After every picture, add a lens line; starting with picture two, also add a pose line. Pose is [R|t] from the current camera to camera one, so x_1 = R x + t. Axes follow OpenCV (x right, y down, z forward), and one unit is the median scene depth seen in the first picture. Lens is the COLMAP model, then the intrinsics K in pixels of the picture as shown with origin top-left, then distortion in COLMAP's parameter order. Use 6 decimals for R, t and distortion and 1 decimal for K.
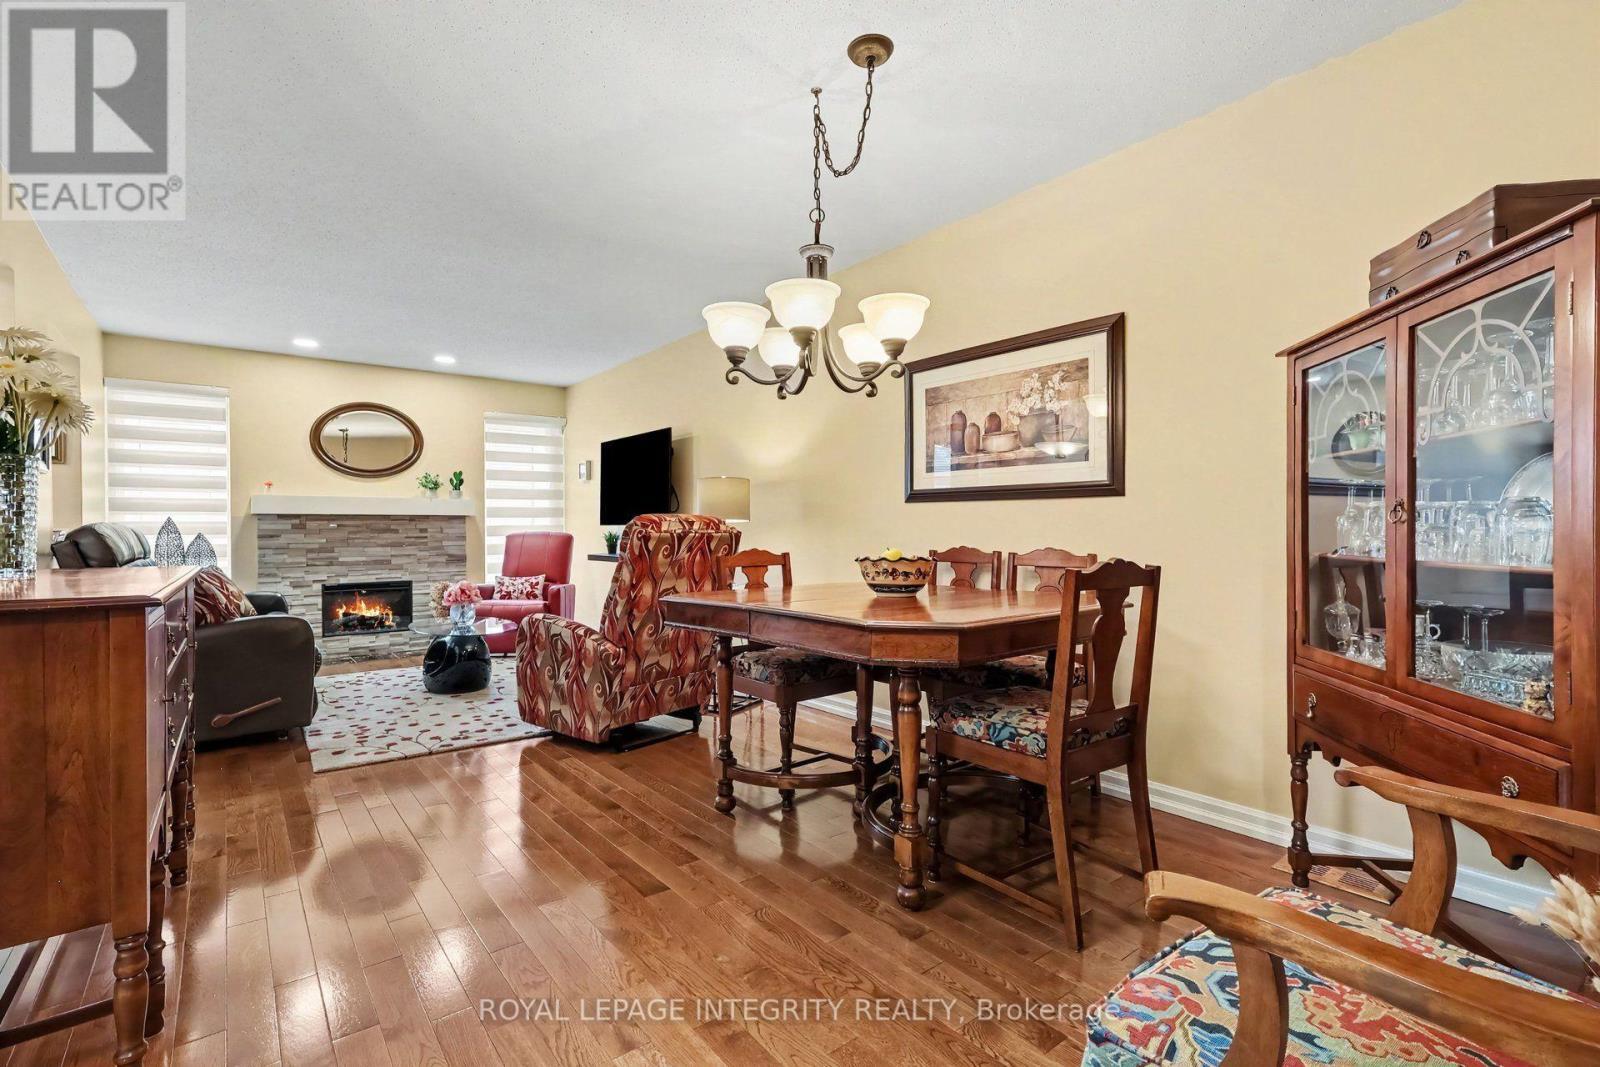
lens RADIAL K [[740.9, 0, 796.6], [0, 740.9, 533.0], [0, 0, 1]] dist [0.002873, 0.000835]
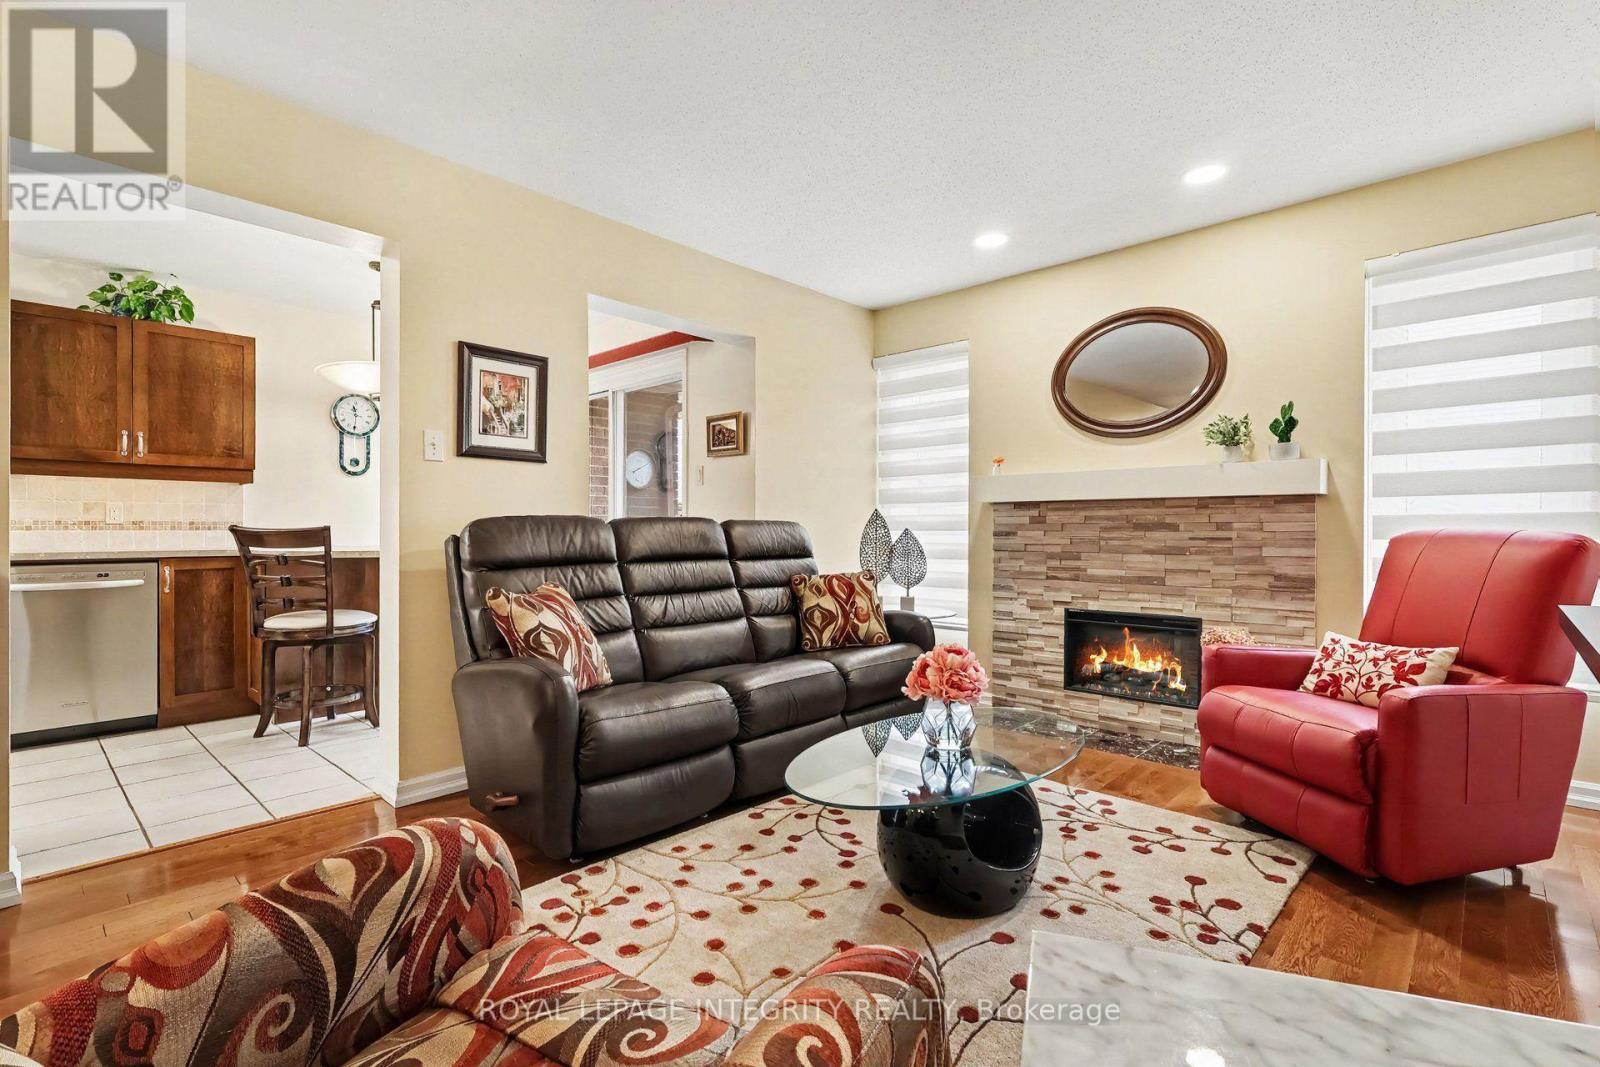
lens RADIAL K [[740.9, 0, 796.9], [0, 740.9, 532.1], [0, 0, 1]] dist [0.002873, 0.000835]
pose [[0.158665, 0.008577, -0.987295, -0.032124], [-0.006236, 0.999951, 0.007685, -0.001229], [0.987313, 0.004938, 0.158711, 0.640603]]
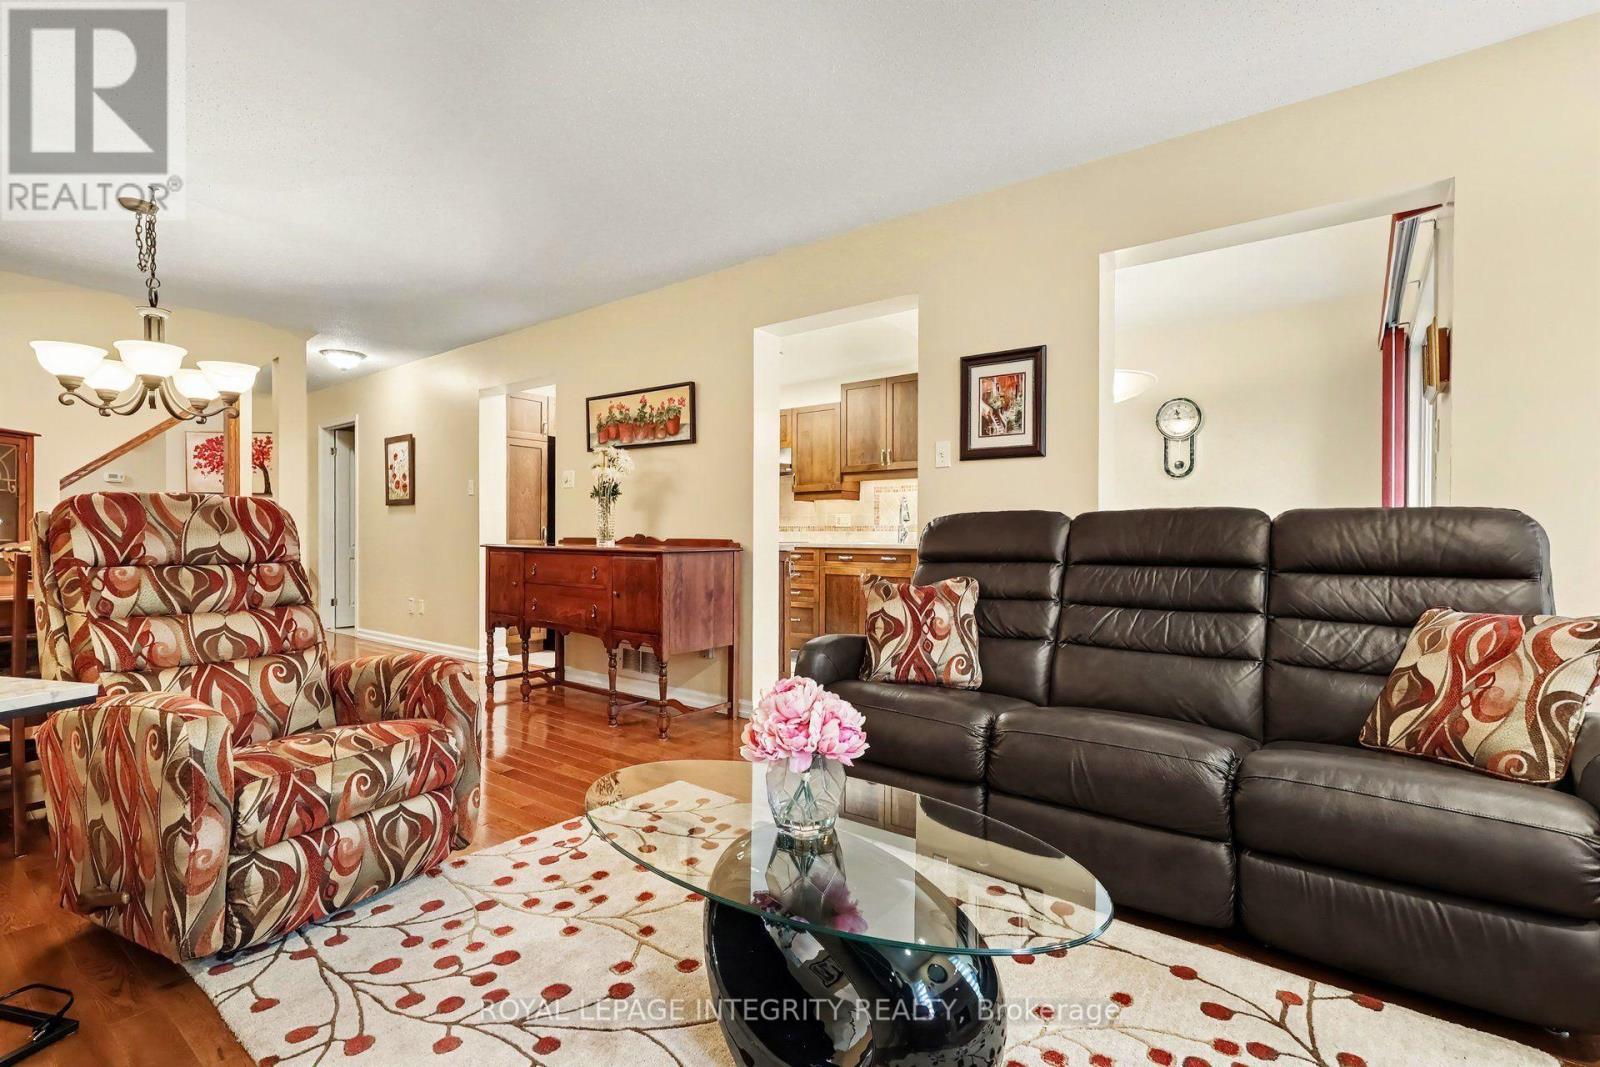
lens RADIAL K [[740.9, 0, 796.6], [0, 740.9, 534.2], [0, 0, 1]] dist [0.002873, 0.000835]
pose [[-0.967165, -0.001006, -0.254146, -0.423383], [-0.002845, 0.999972, 0.006868, 0.007728], [0.254132, 0.007365, -0.967142, 1.169579]]
